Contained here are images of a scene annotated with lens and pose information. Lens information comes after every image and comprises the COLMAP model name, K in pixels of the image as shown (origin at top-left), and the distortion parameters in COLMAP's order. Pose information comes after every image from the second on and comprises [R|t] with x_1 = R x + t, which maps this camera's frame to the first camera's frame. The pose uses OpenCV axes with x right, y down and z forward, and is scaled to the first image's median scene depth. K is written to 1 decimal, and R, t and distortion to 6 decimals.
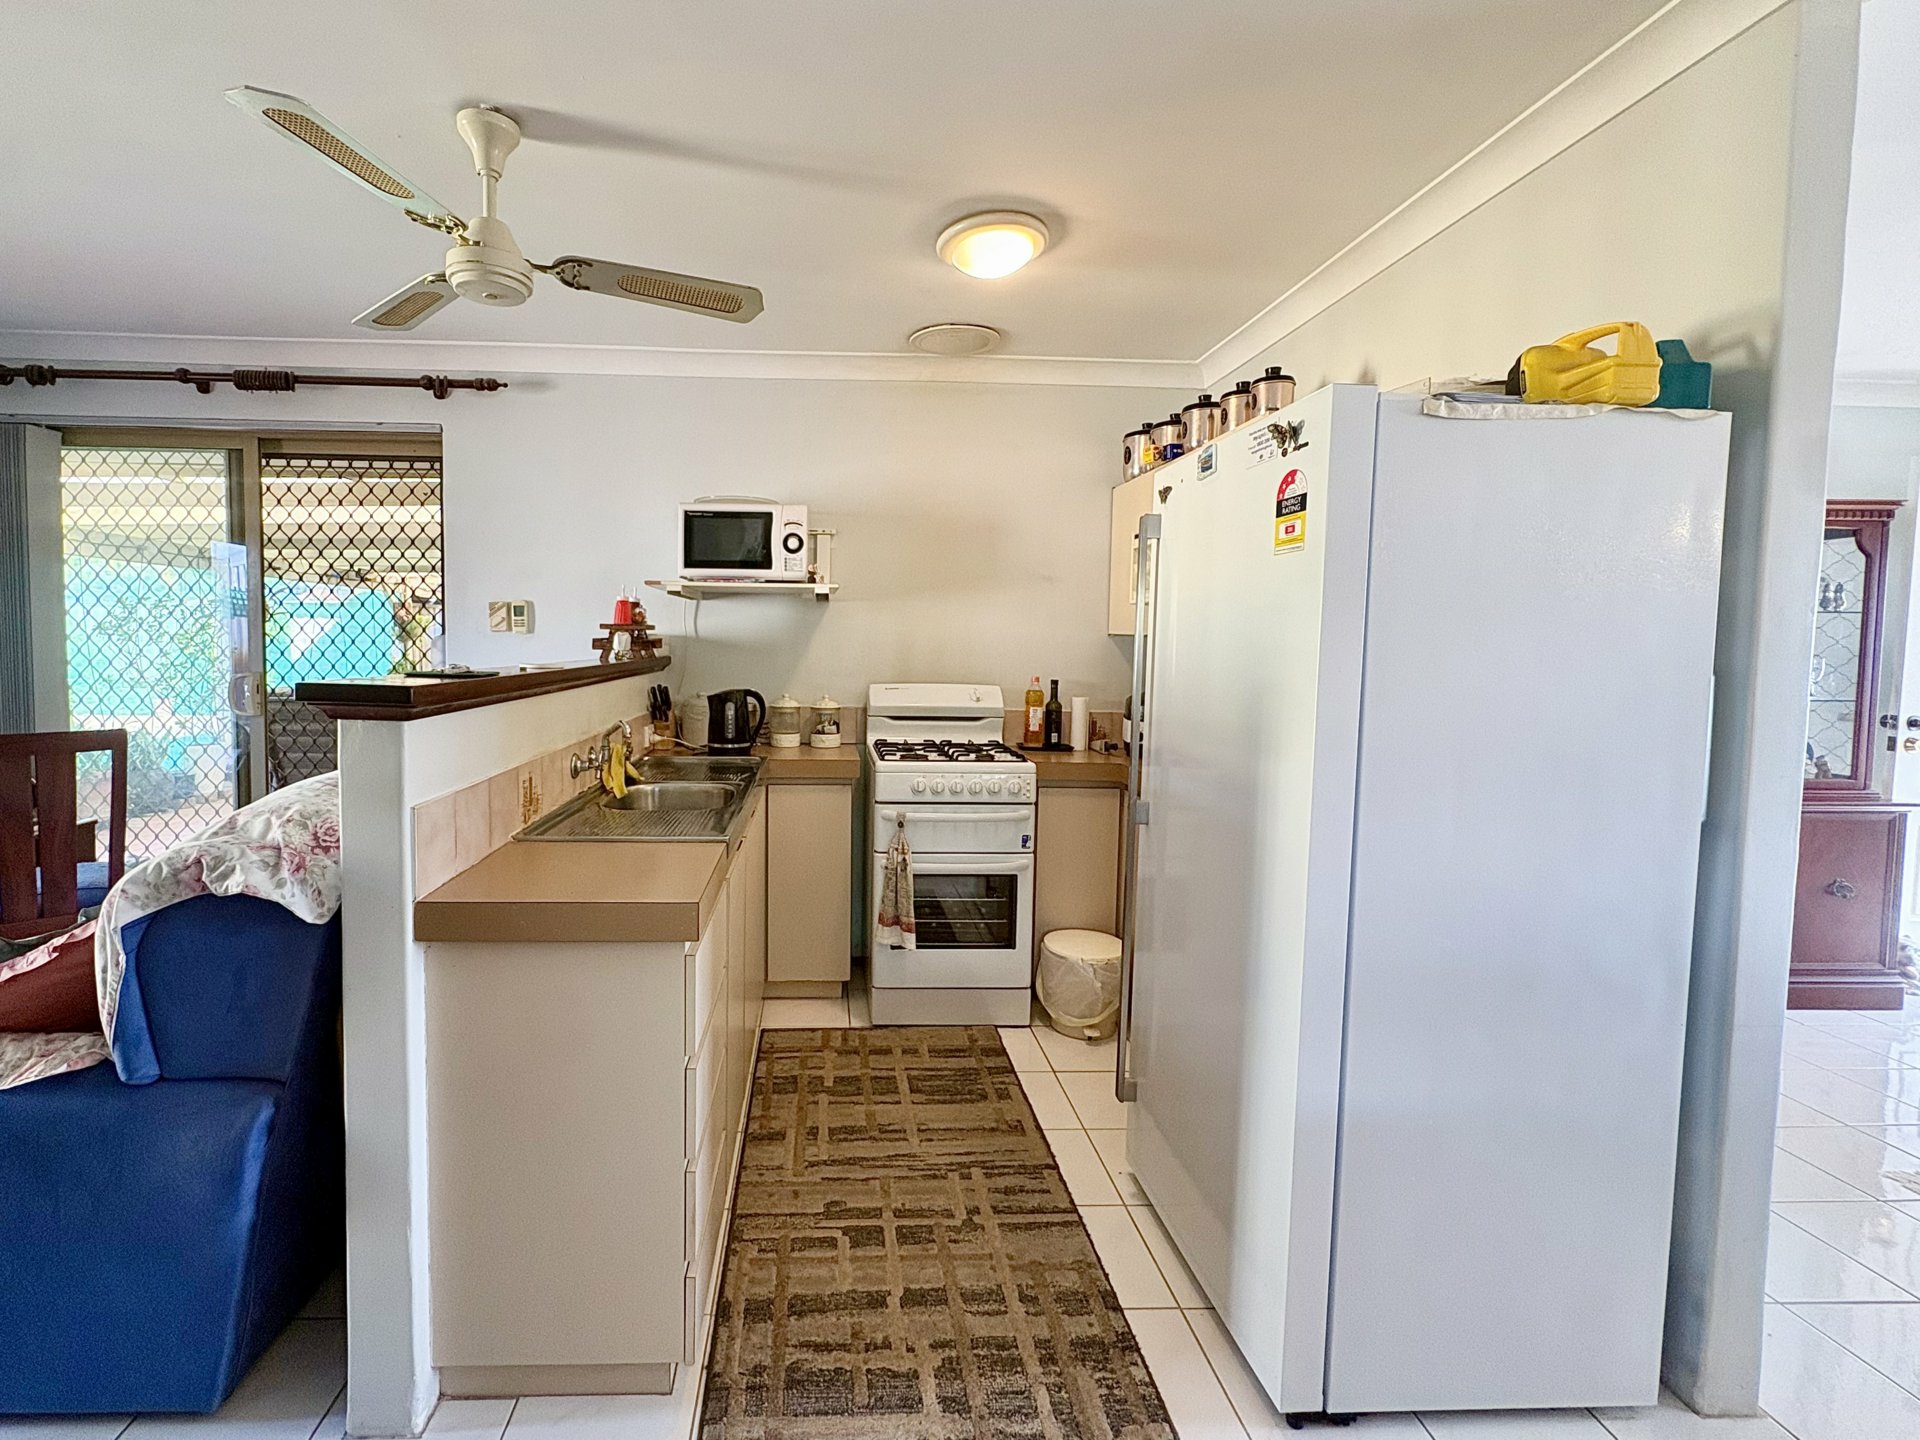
lens RADIAL K [[1024.5, 0, 960.0], [0, 1024.5, 720.0], [0, 0, 1]] dist [0.000792, 0.000233]
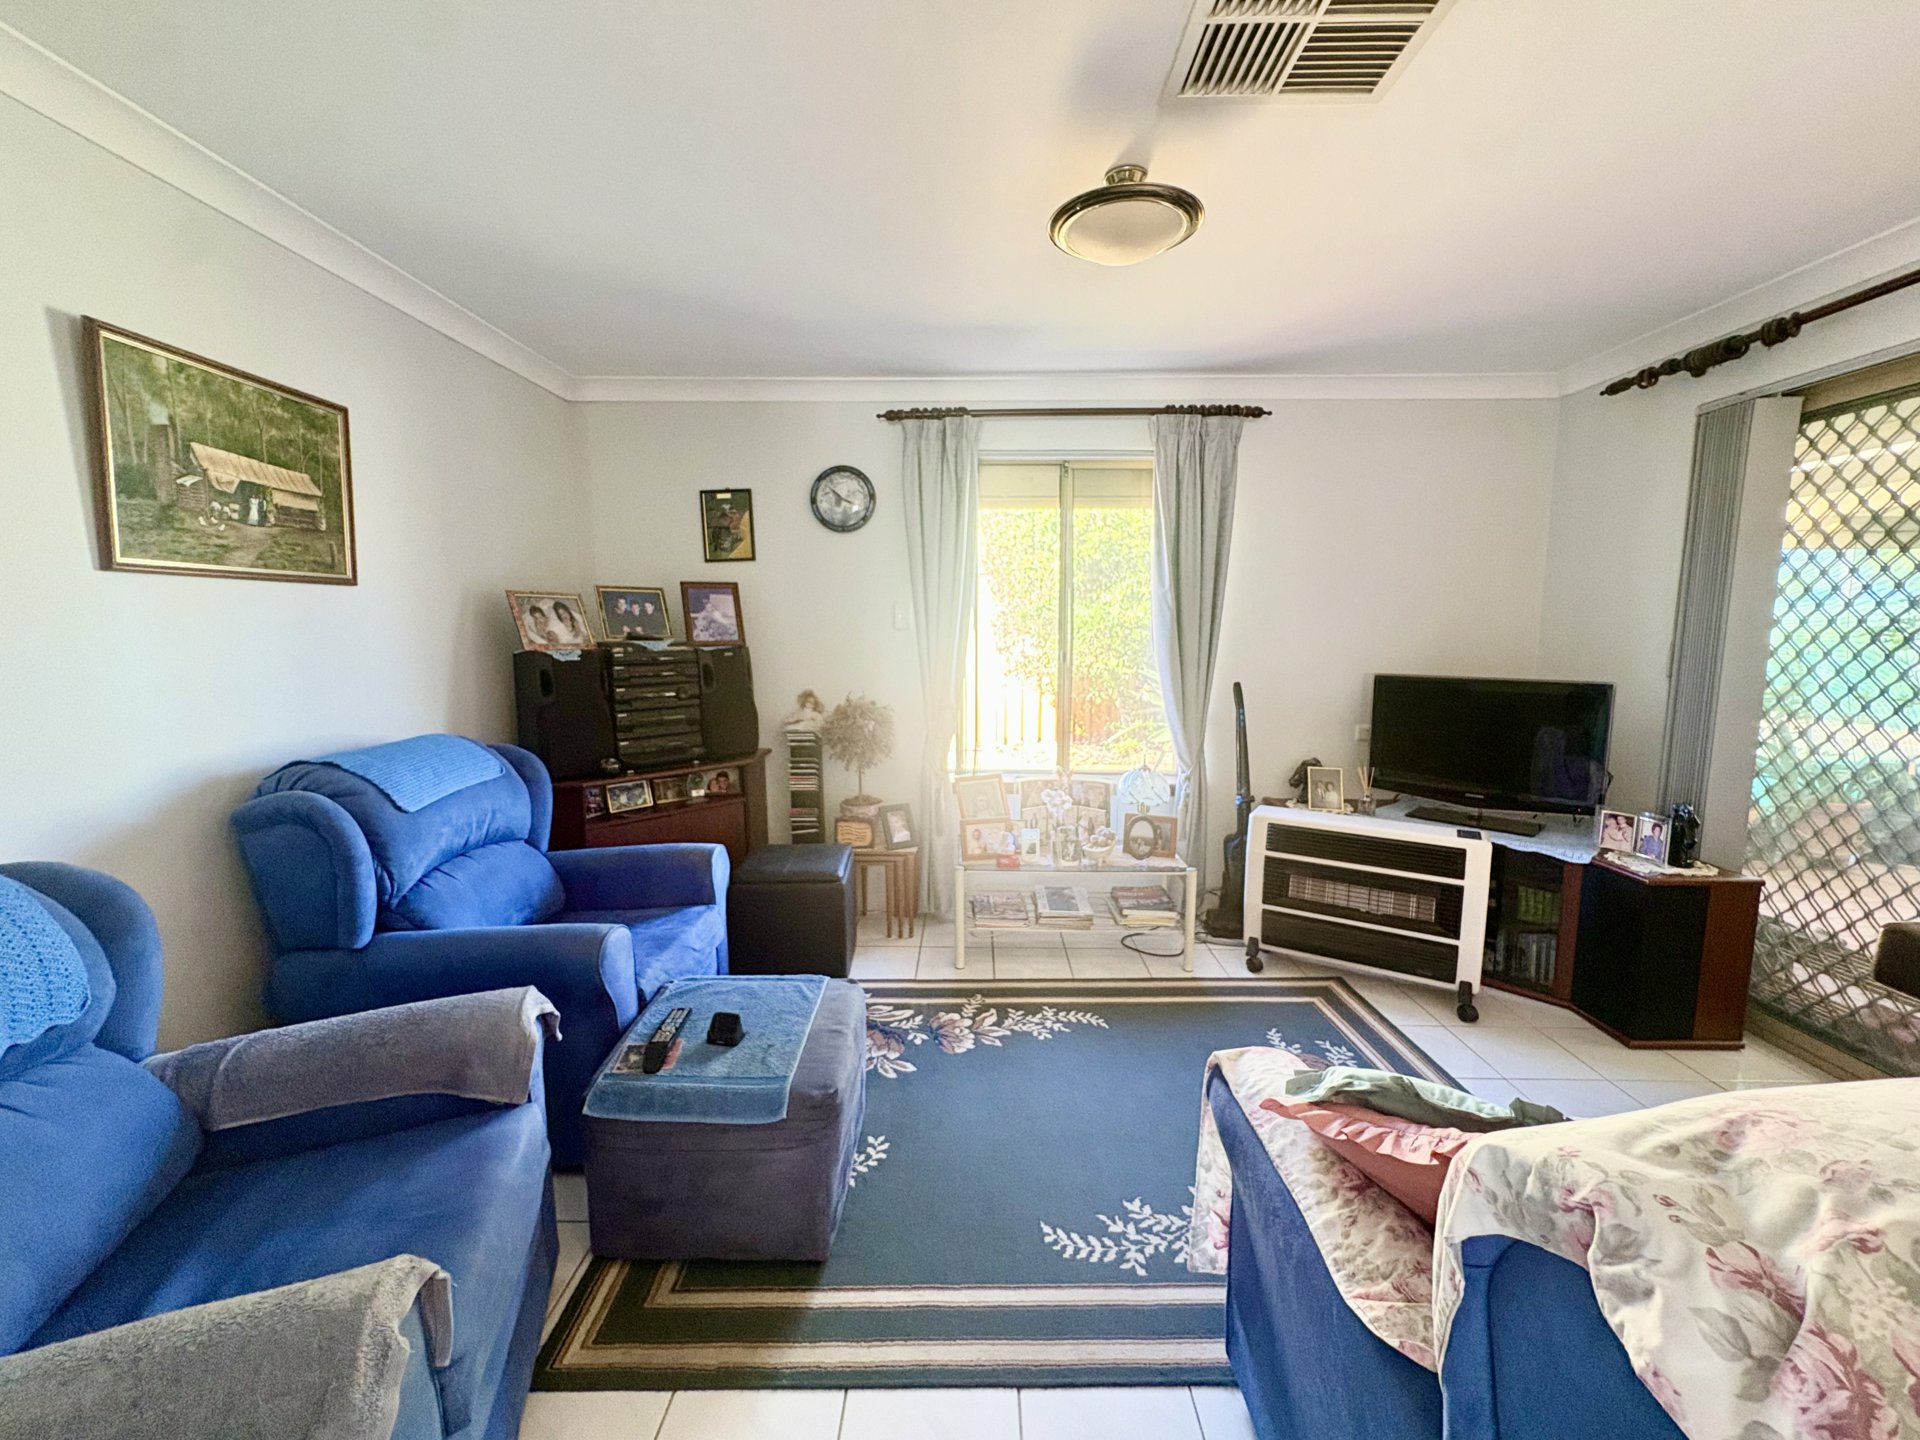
lens RADIAL K [[758.5, 0, 960.0], [0, 758.5, 720.0], [0, 0, 1]] dist [-0.000466, 0.000072]
pose [[-0.060932, 0.105008, -0.992603, -0.382636], [-0.060381, 0.992242, 0.108676, -0.094336], [0.996314, 0.066556, -0.054119, 0.672600]]
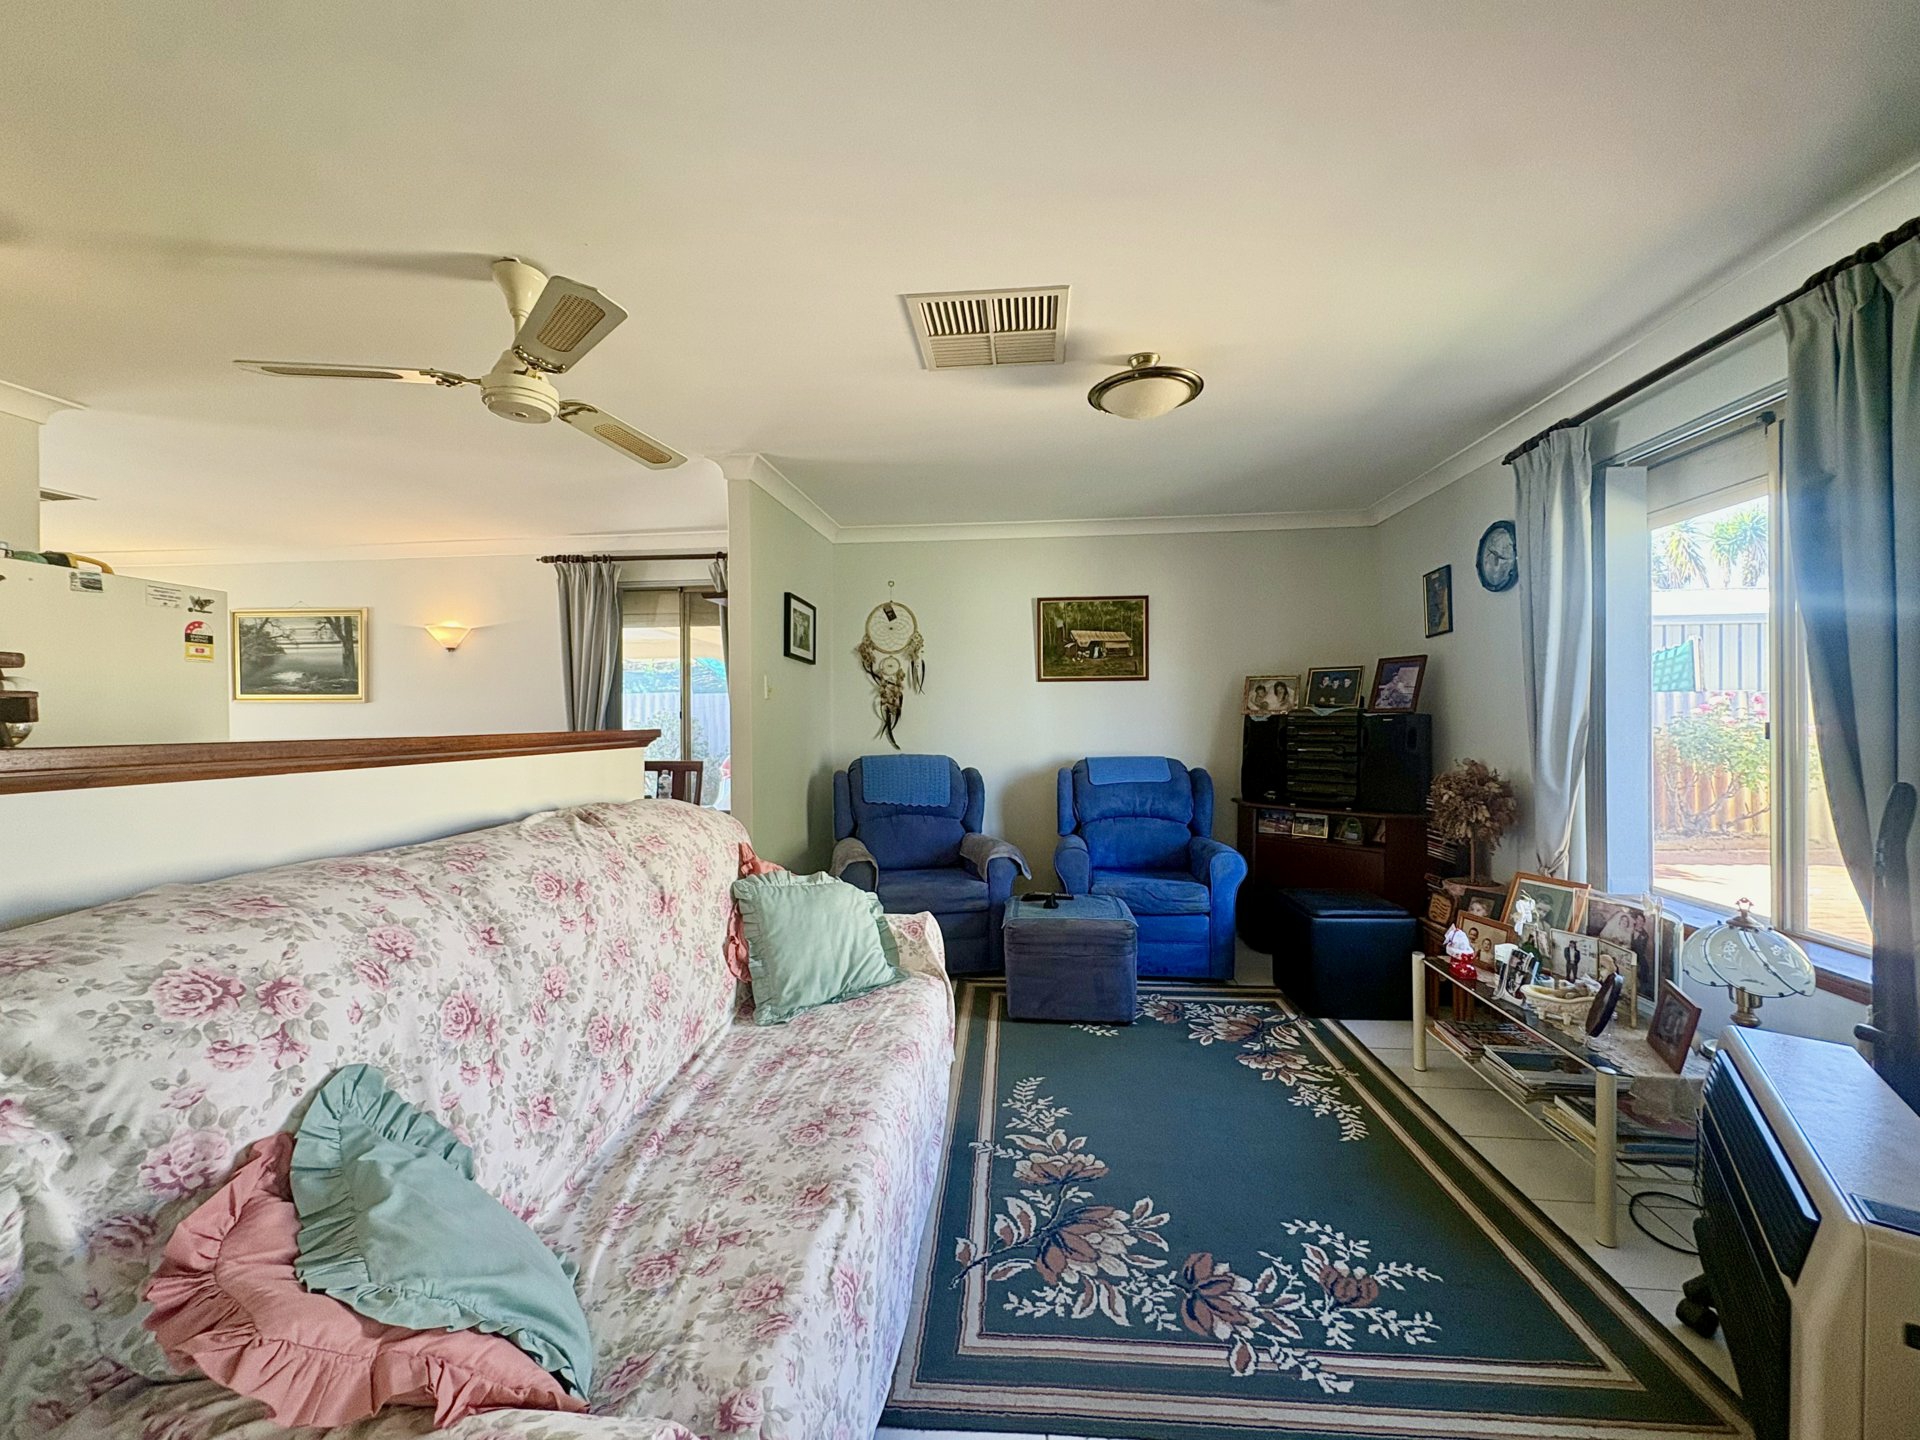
lens RADIAL K [[758.5, 0, 960.0], [0, 758.5, 720.0], [0, 0, 1]] dist [-0.000466, 0.000072]
pose [[-0.990733, -0.014572, 0.135043, -0.909239], [-0.006213, 0.998049, 0.062119, -0.120158], [-0.135685, 0.060704, -0.988891, 1.541844]]
